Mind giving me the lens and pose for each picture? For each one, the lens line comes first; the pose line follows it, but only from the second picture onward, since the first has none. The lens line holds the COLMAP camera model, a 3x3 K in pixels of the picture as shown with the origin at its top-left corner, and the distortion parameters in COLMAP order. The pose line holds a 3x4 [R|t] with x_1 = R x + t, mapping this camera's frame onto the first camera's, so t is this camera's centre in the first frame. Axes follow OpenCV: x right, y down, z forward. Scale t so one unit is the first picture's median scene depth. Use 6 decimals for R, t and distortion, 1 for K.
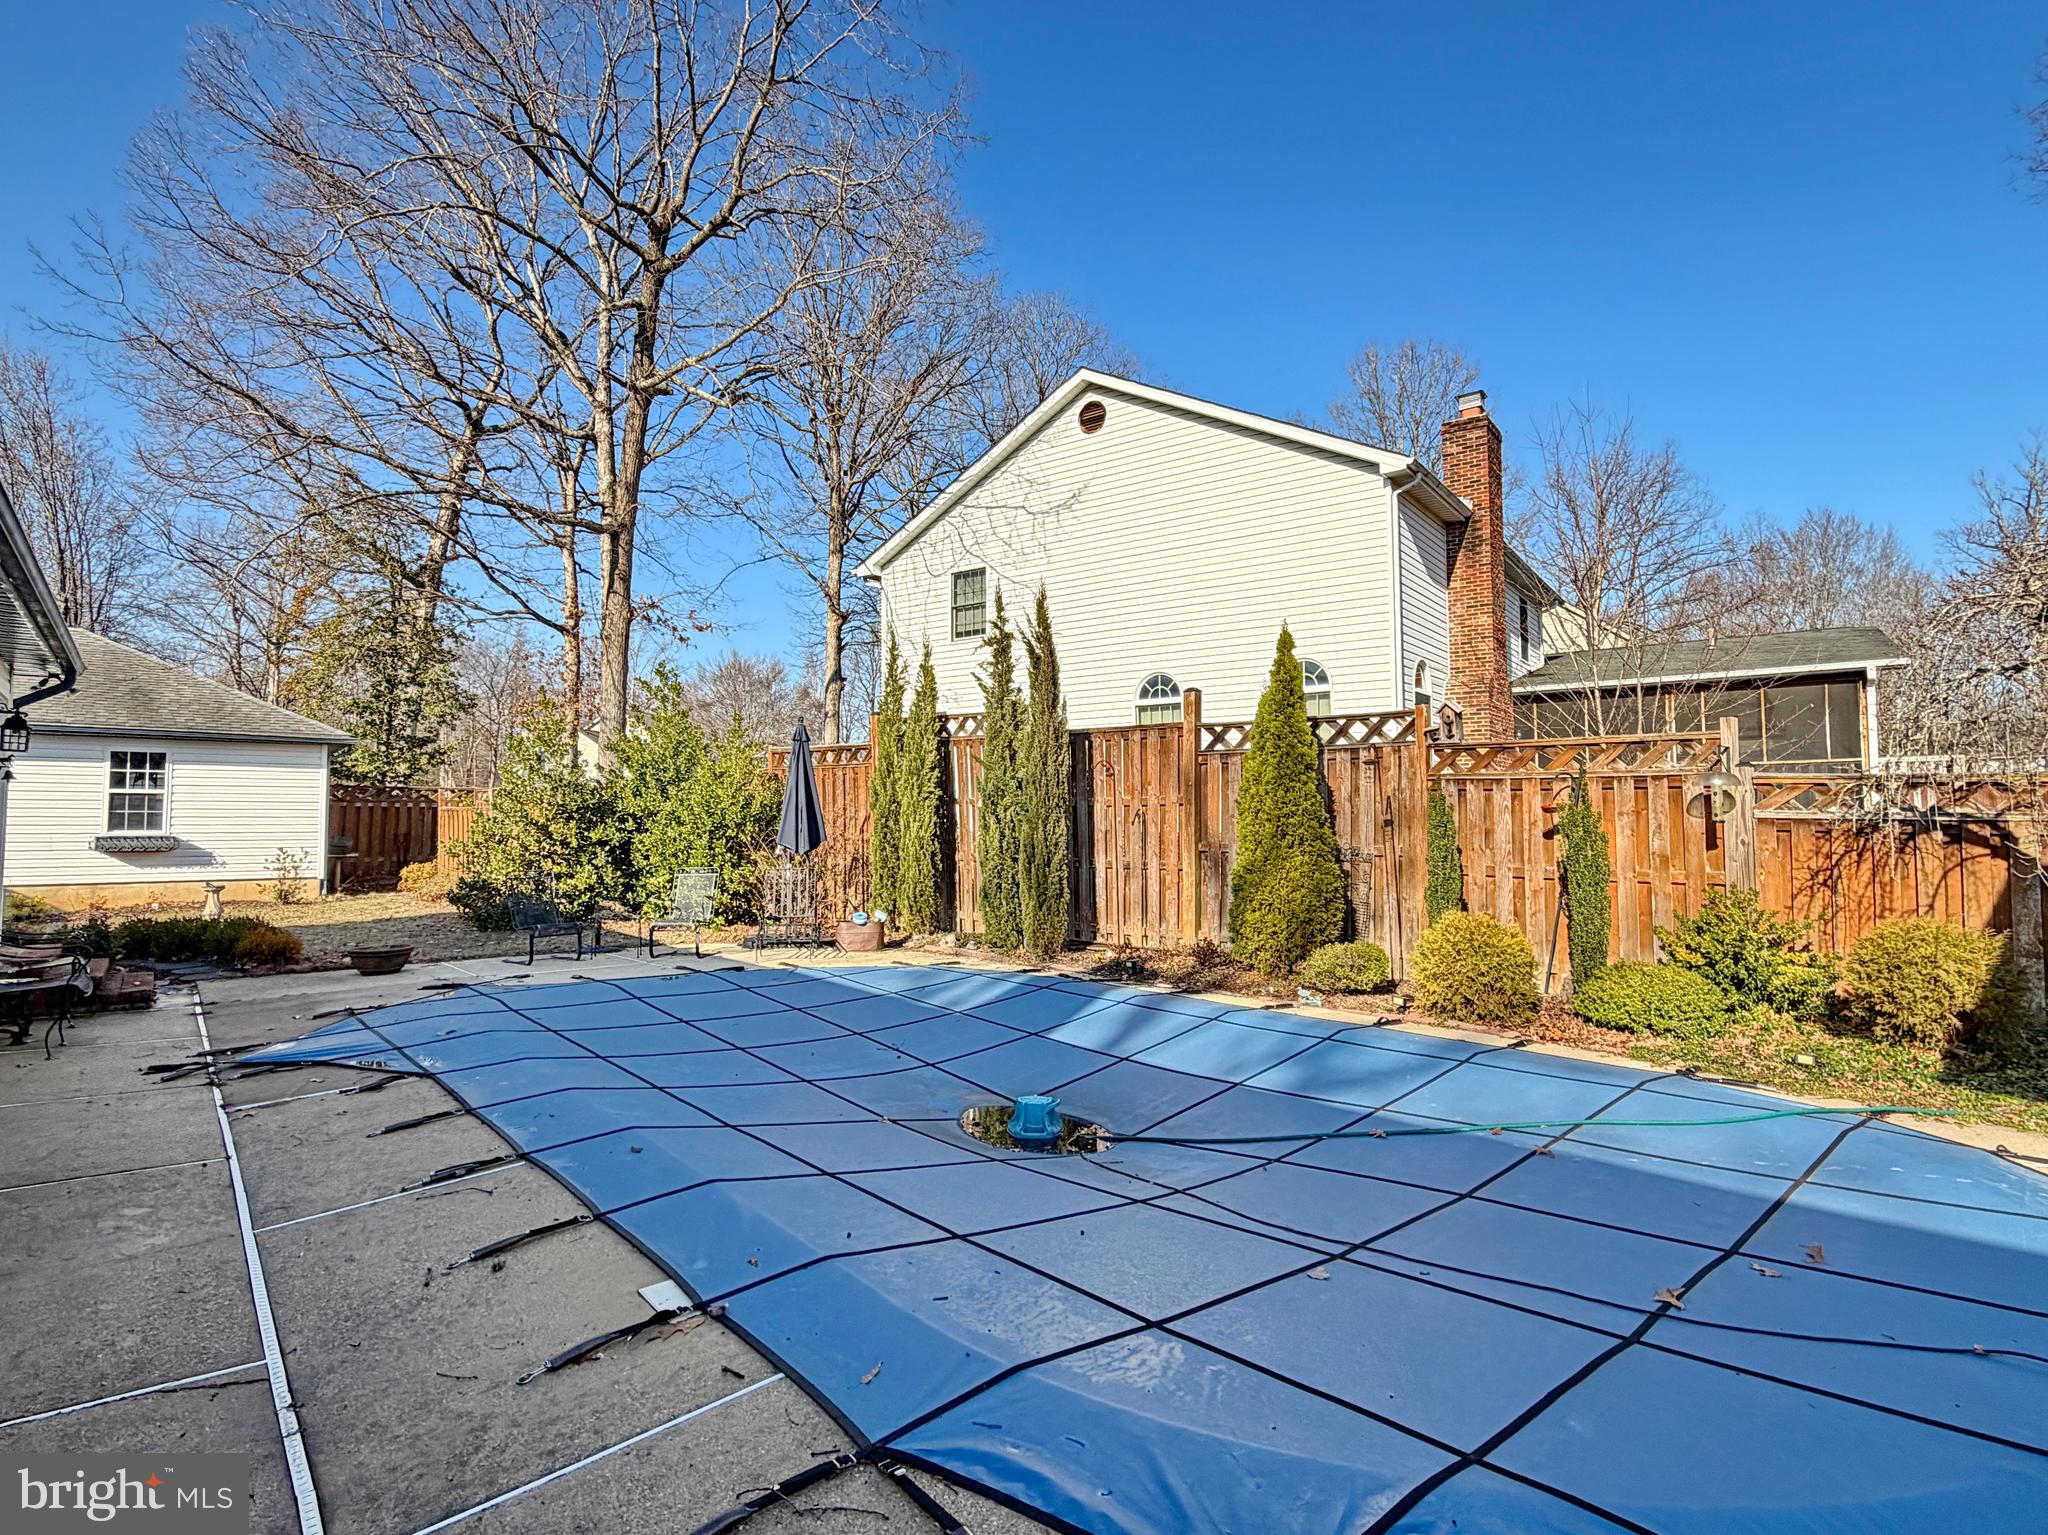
lens RADIAL K [[1060.0, 0, 1027.8], [0, 1060.0, 767.6], [0, 0, 1]] dist [0.001351, 0.000069]
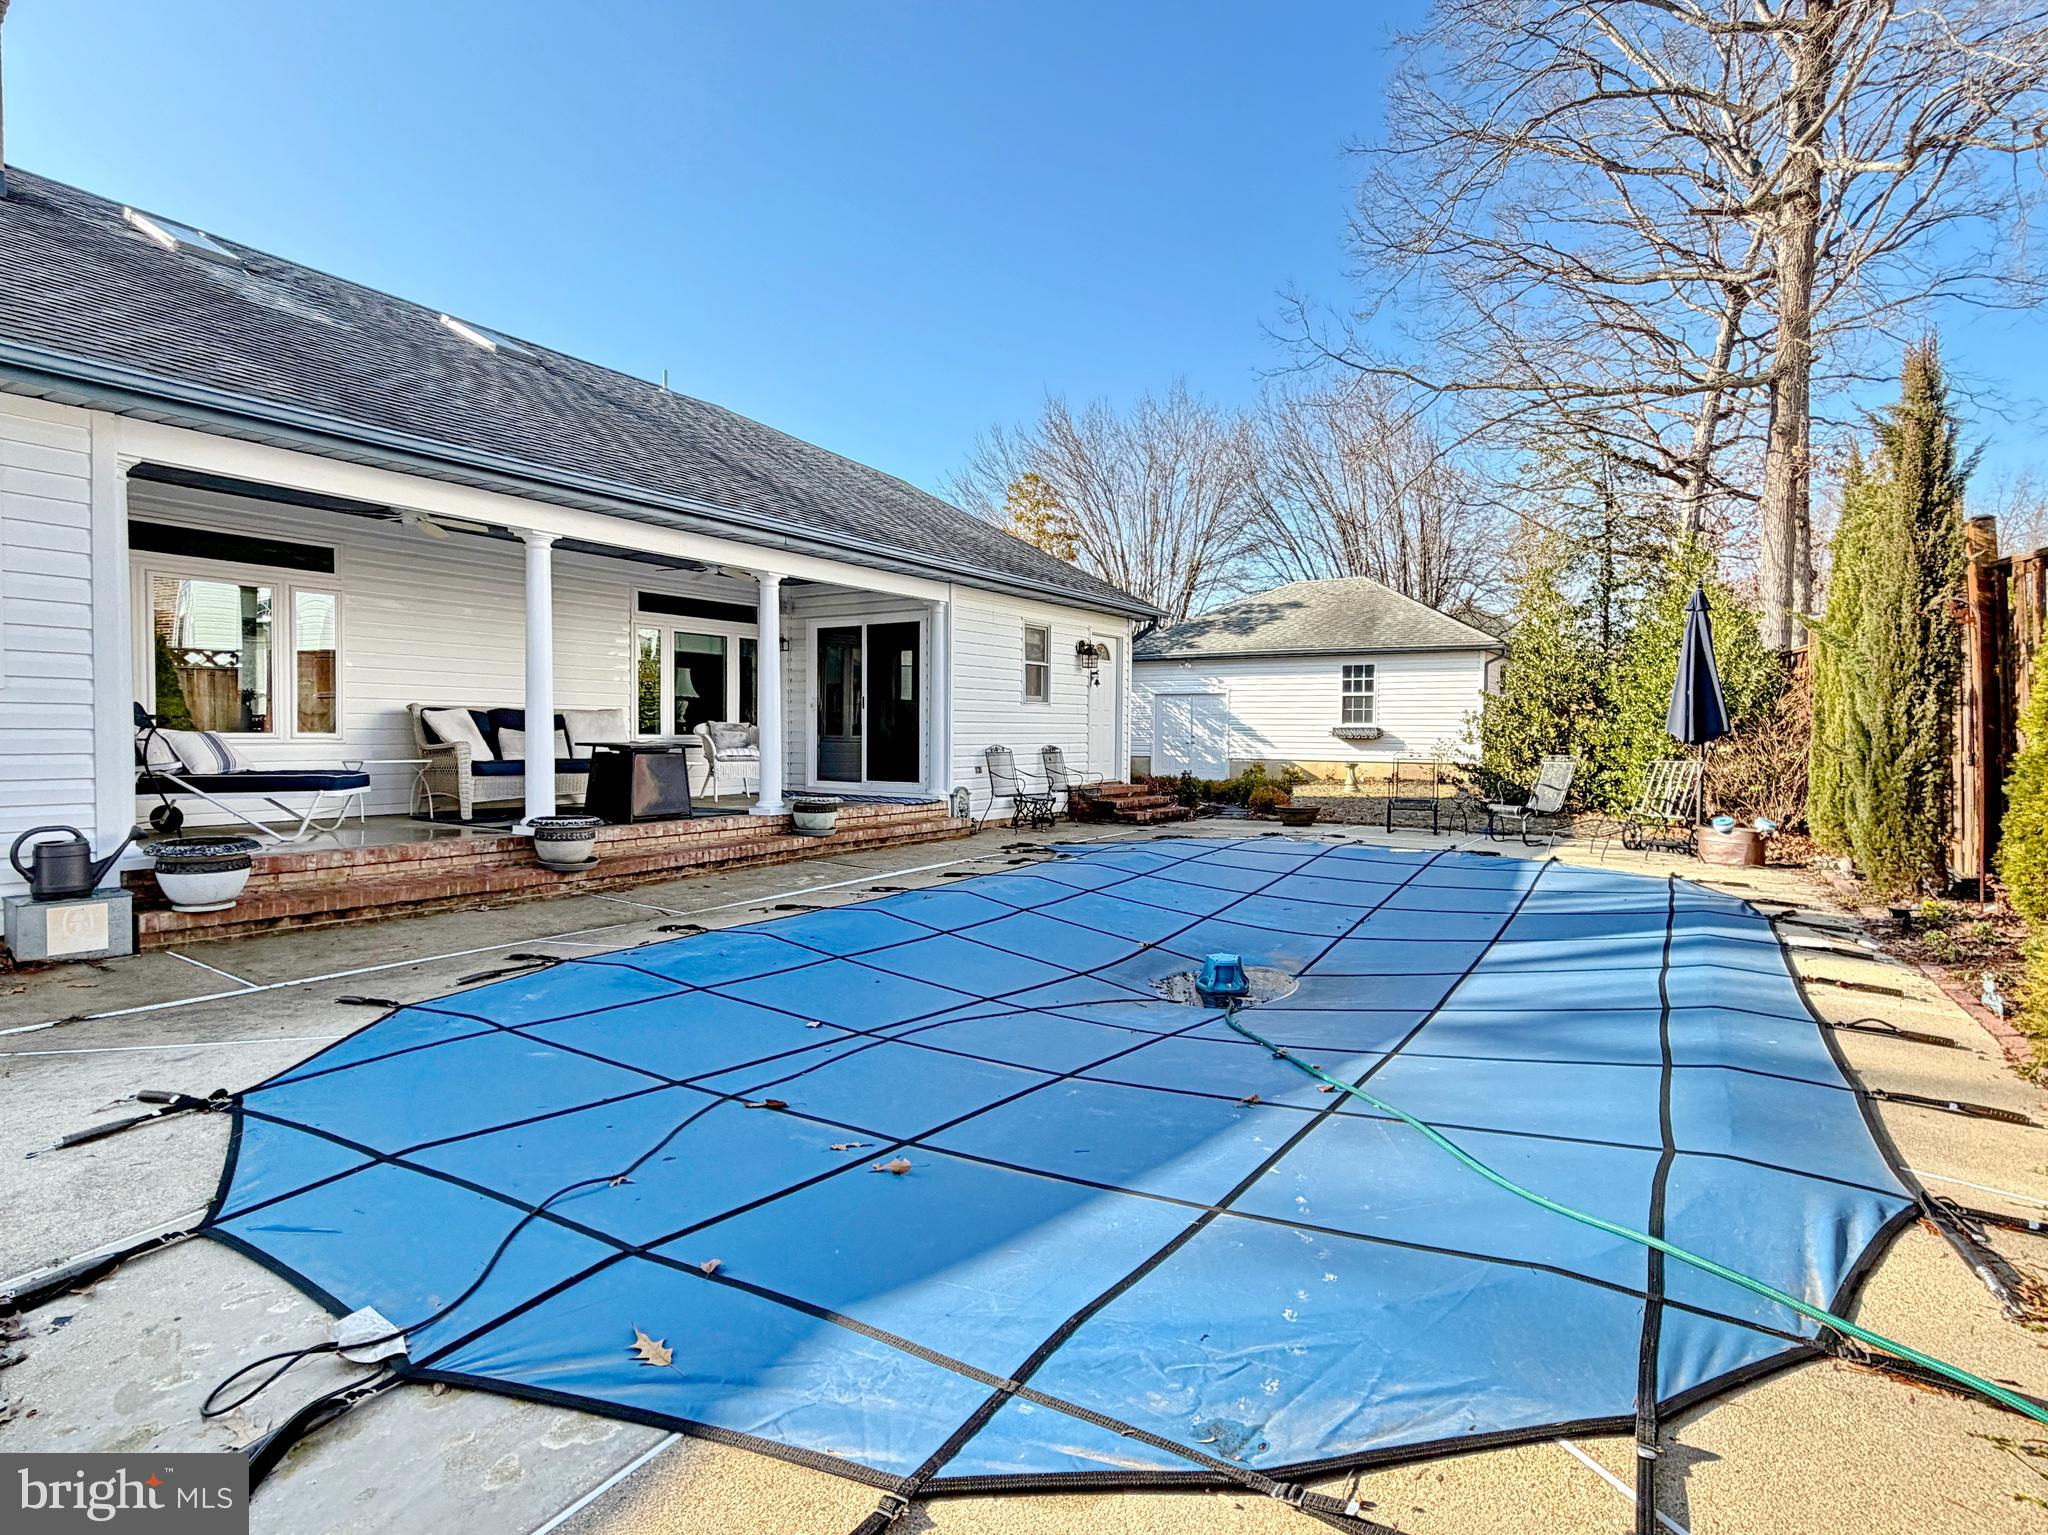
lens RADIAL K [[1060.0, 0, 1027.8], [0, 1060.0, 767.6], [0, 0, 1]] dist [0.001351, 0.000069]
pose [[0.310417, 0.039727, -0.949770, 0.397920], [0.042838, 0.997527, 0.055726, 0.027869], [0.949635, -0.057984, 0.307948, 0.223178]]
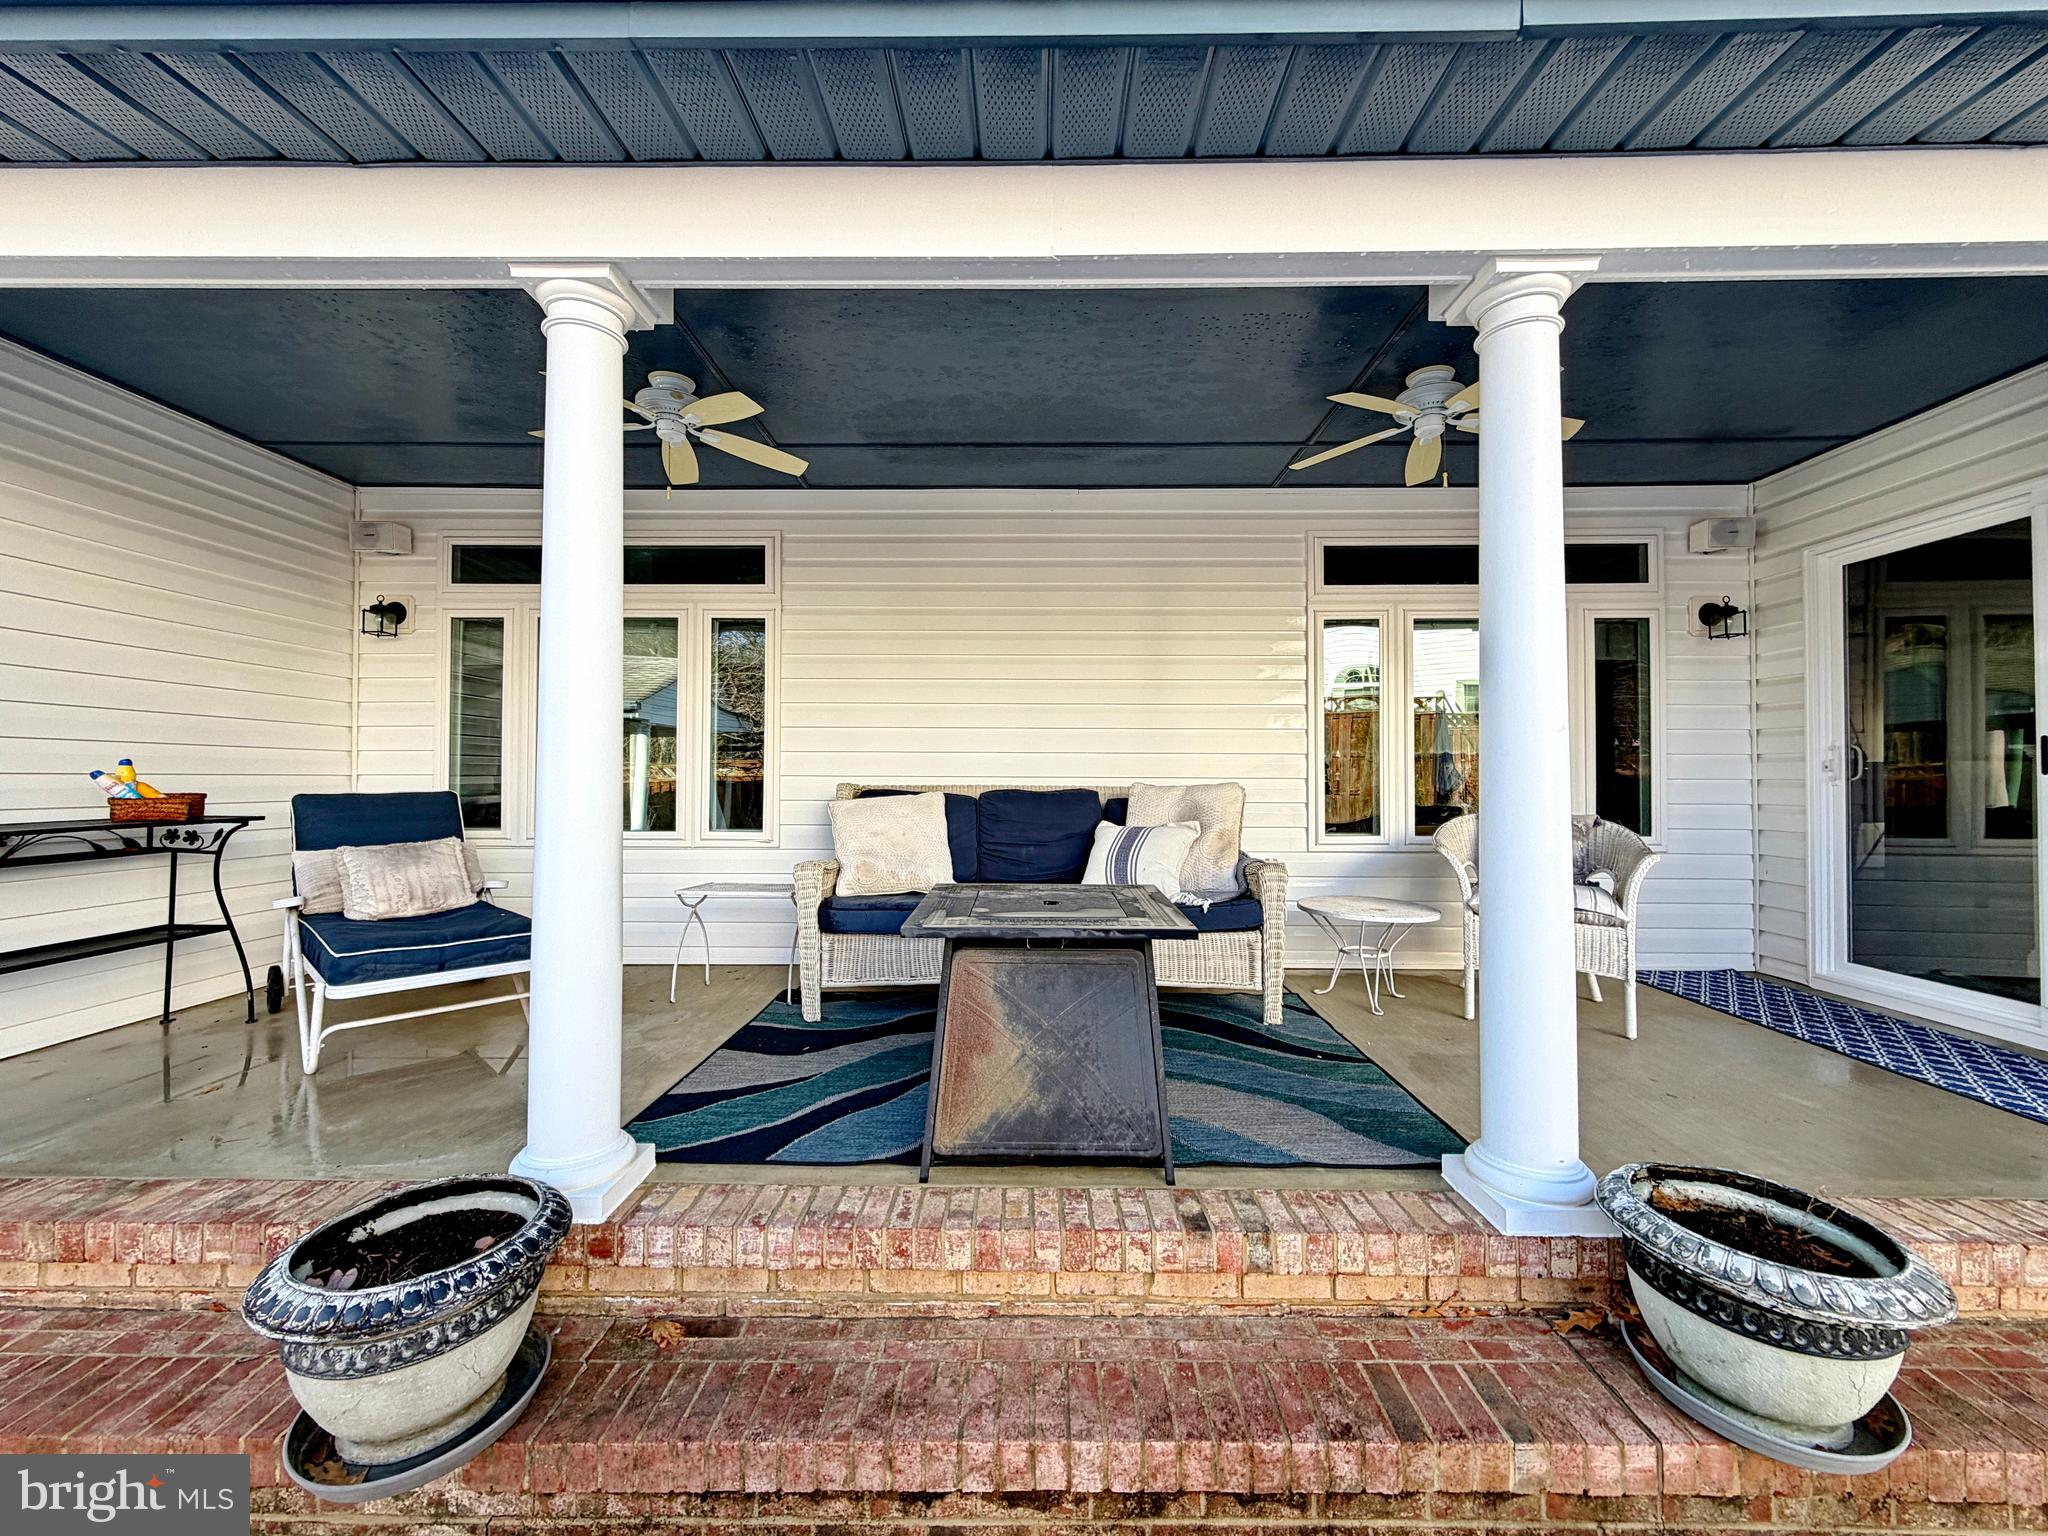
lens RADIAL K [[814.8, 0, 1024.0], [0, 814.8, 768.0], [0, 0, 1]] dist [0.004236, 0.000199]
pose [[-0.644978, -0.007129, -0.764168, -0.176675], [0.041732, 0.998136, -0.044534, 0.018423], [0.763061, -0.060614, -0.643478, 0.306455]]
